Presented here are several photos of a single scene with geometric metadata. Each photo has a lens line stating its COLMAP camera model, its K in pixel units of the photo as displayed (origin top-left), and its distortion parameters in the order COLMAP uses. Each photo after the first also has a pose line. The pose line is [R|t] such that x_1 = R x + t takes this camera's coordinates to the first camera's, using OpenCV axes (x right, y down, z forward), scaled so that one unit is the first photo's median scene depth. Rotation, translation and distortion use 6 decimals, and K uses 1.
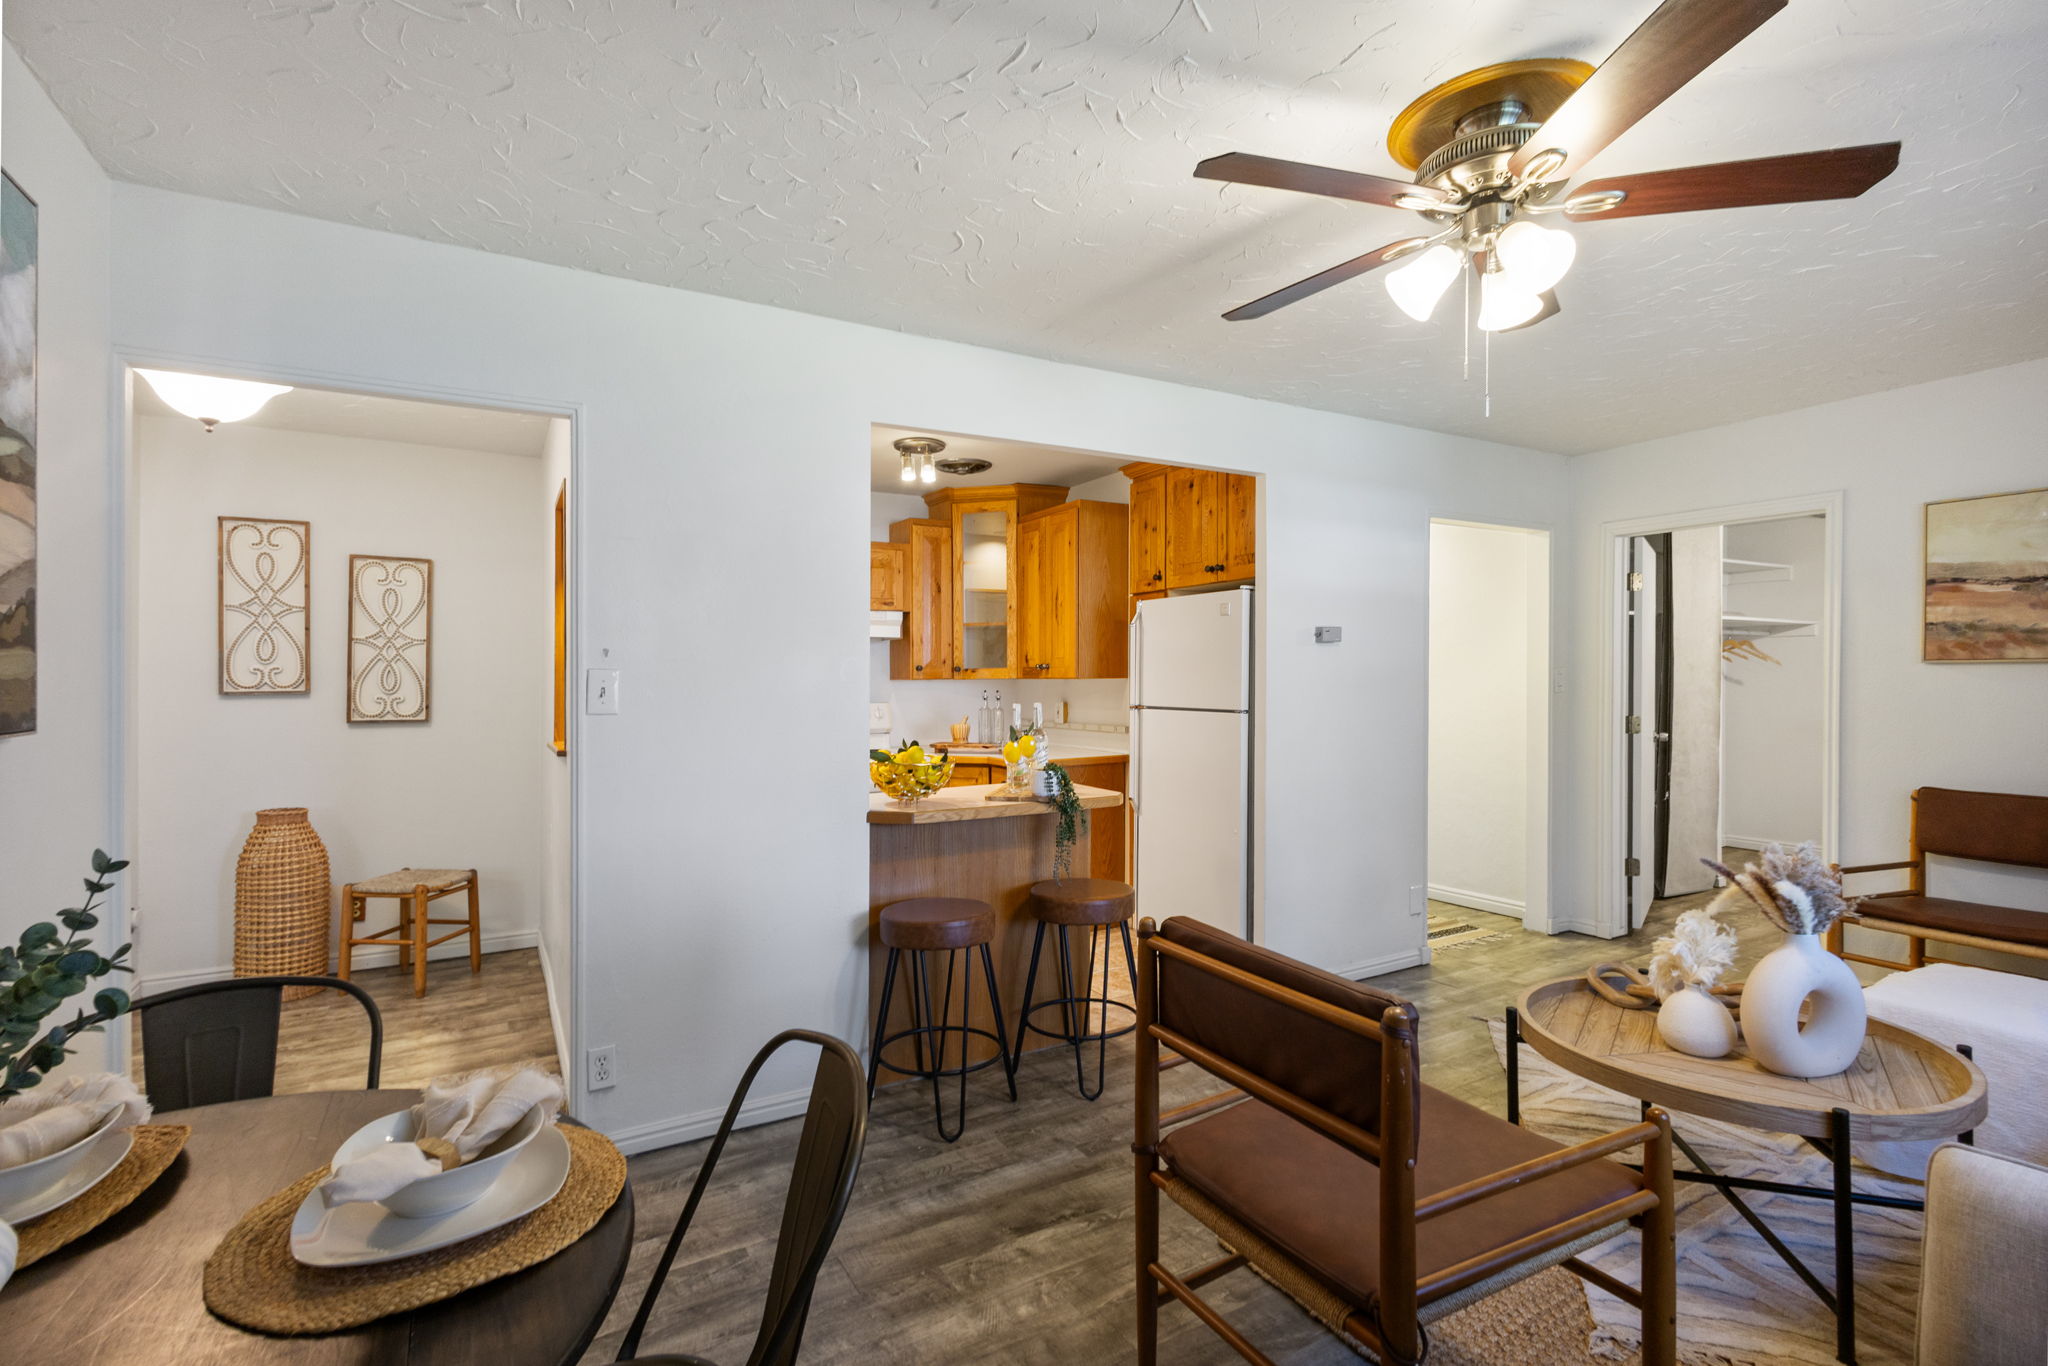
lens RADIAL K [[947.5, 0, 1026.8], [0, 947.5, 668.3], [0, 0, 1]] dist [0.003937, -0.000507]
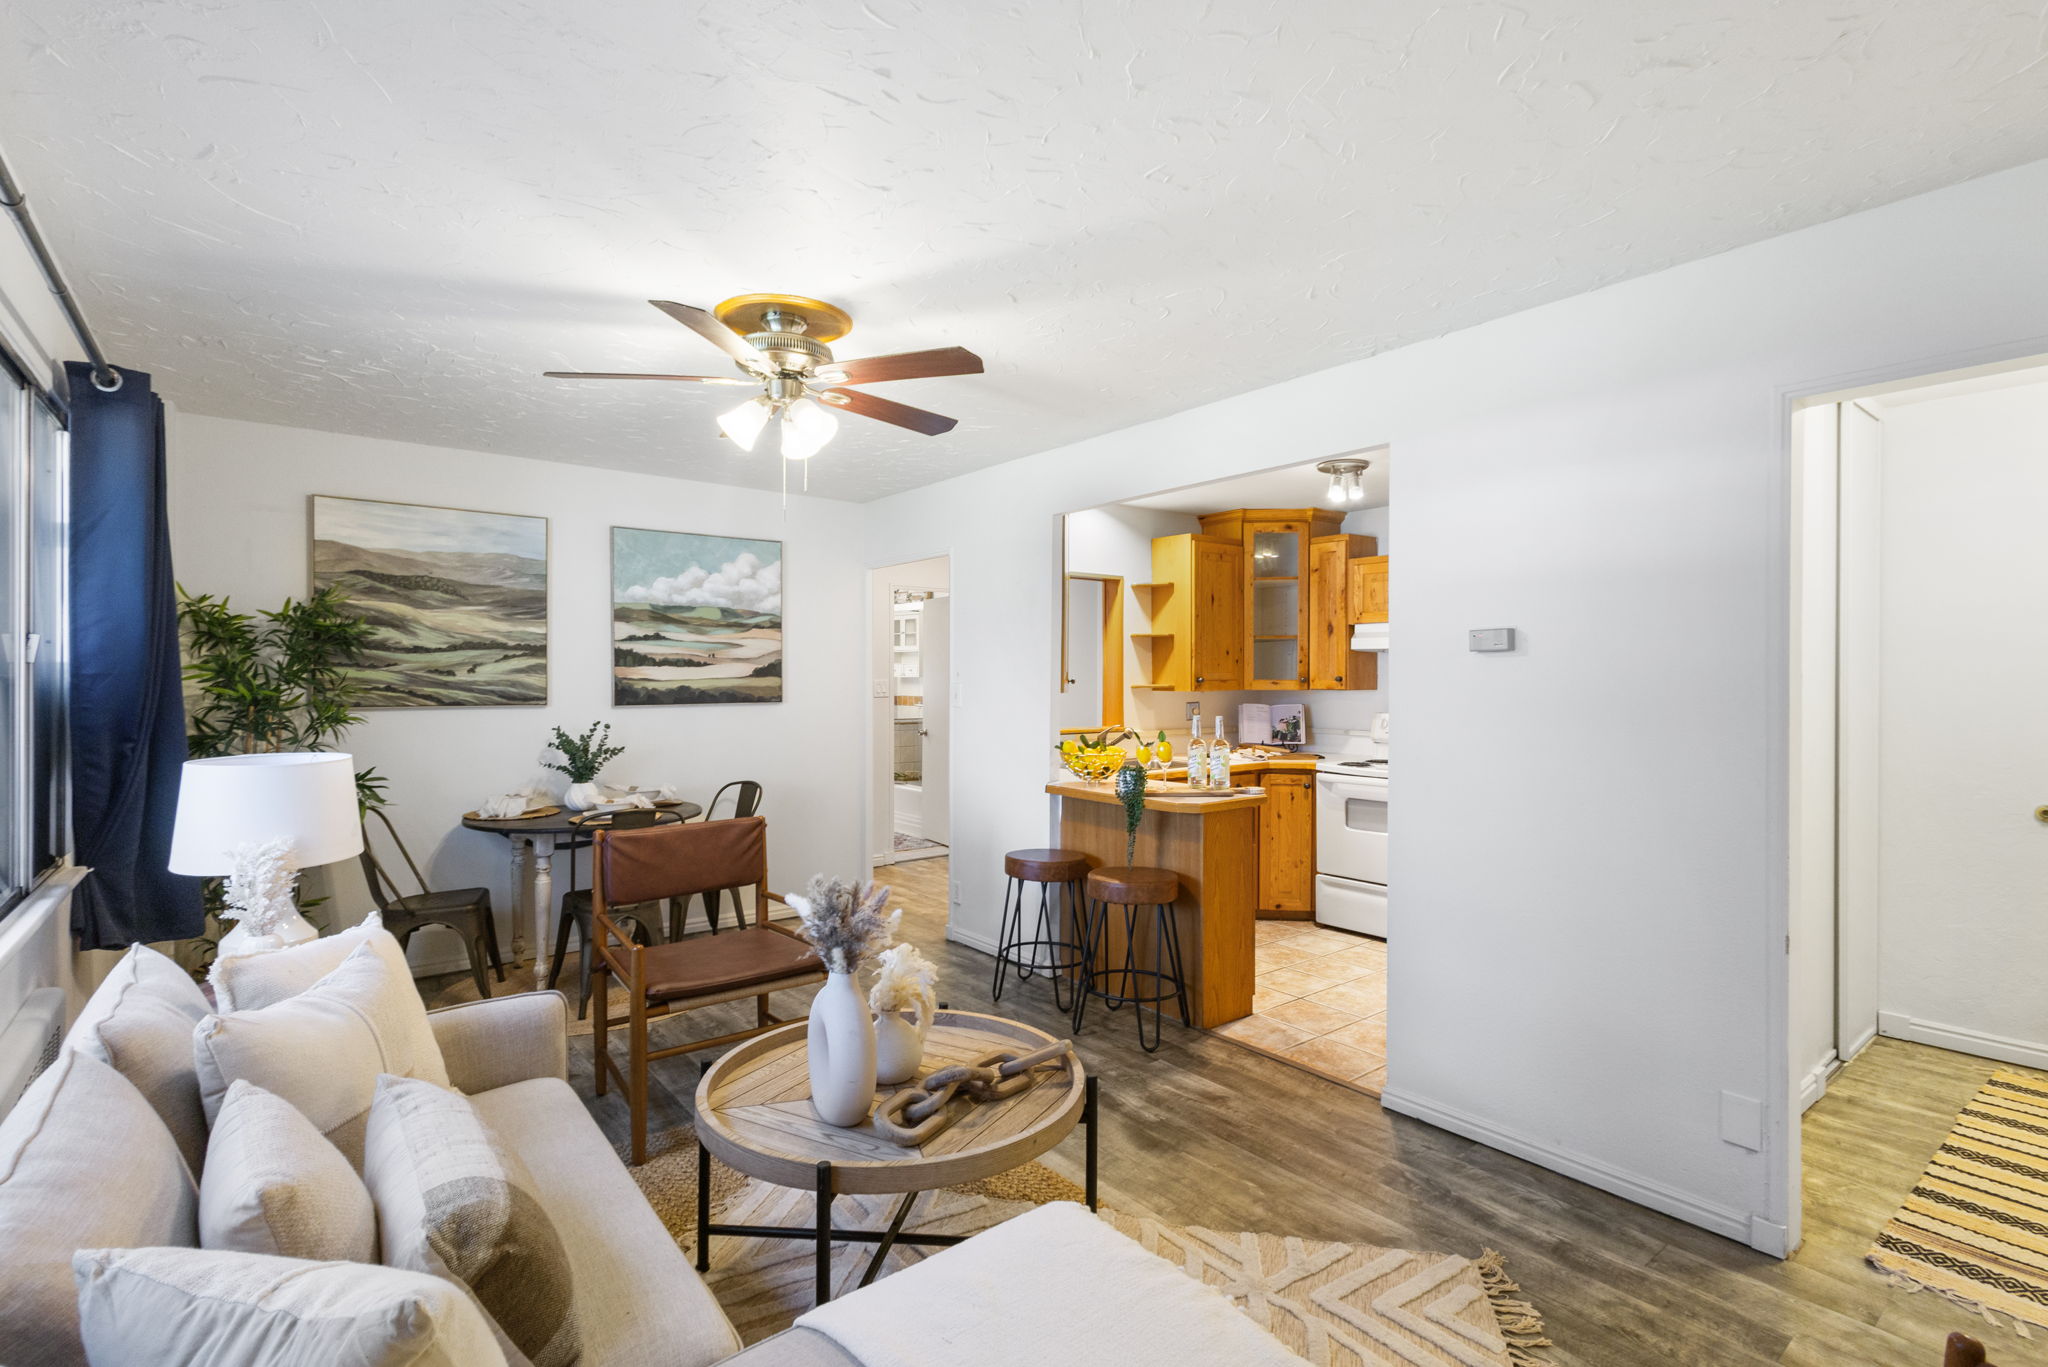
lens RADIAL K [[947.5, 0, 1009.3], [0, 947.5, 673.4], [0, 0, 1]] dist [0.003937, -0.000507]
pose [[0.140318, 0.001186, -0.990106, 0.888572], [0.005743, 0.999981, 0.002011, -0.012803], [0.990090, -0.005969, 0.140309, 0.515378]]
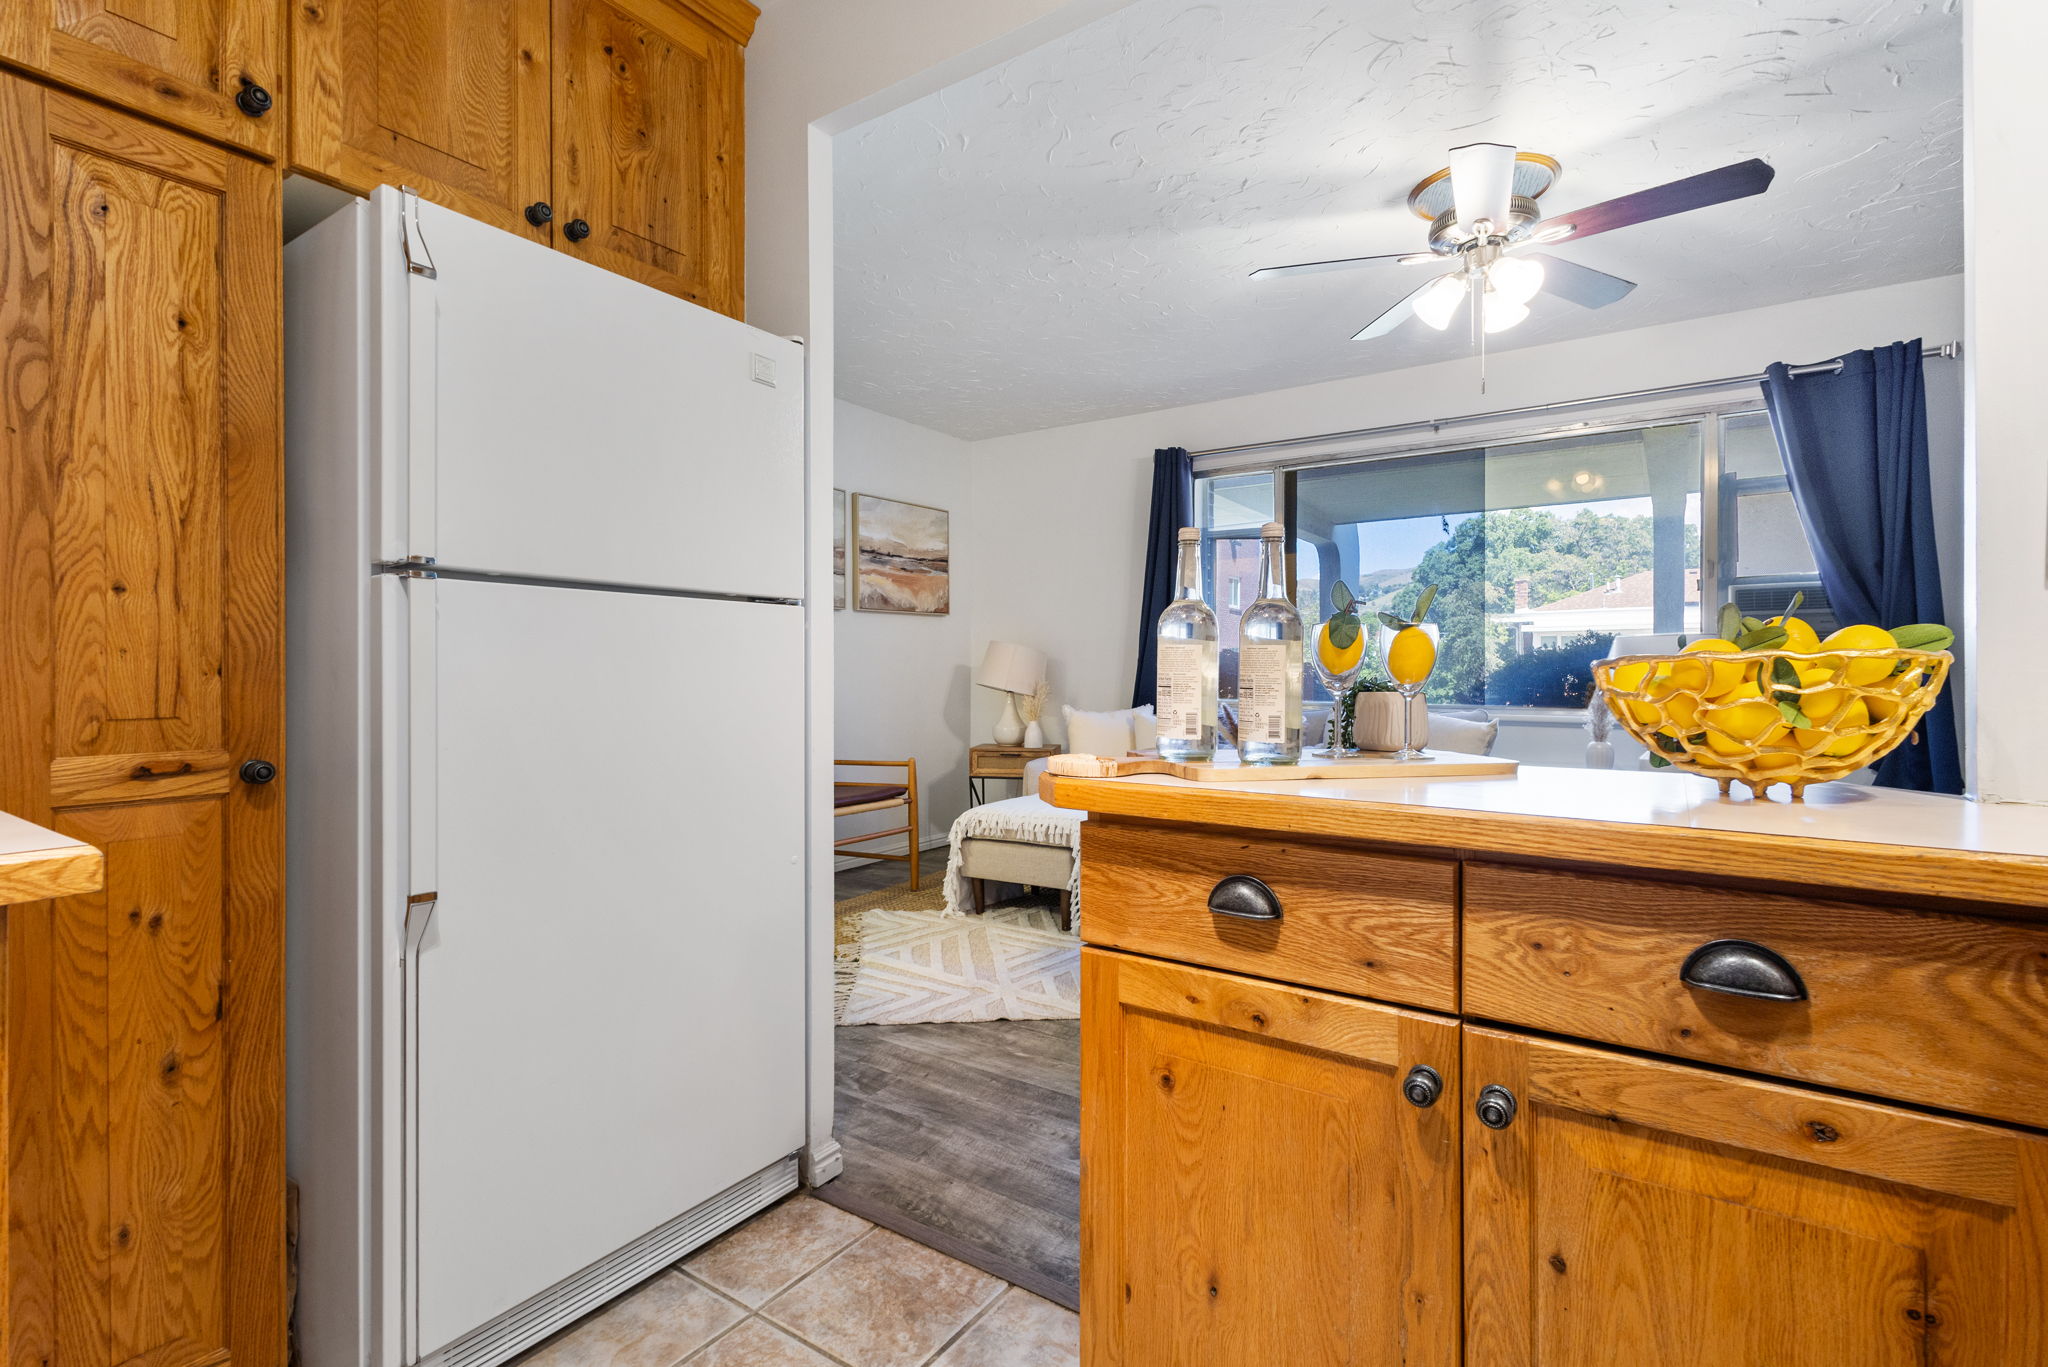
lens RADIAL K [[947.5, 0, 1011.0], [0, 947.5, 677.7], [0, 0, 1]] dist [0.003937, -0.000507]
pose [[-0.431959, 0.000380, 0.901893, -0.226947], [-0.006317, 0.999974, -0.003447, 0.079030], [-0.901871, -0.007186, -0.431945, 1.017036]]
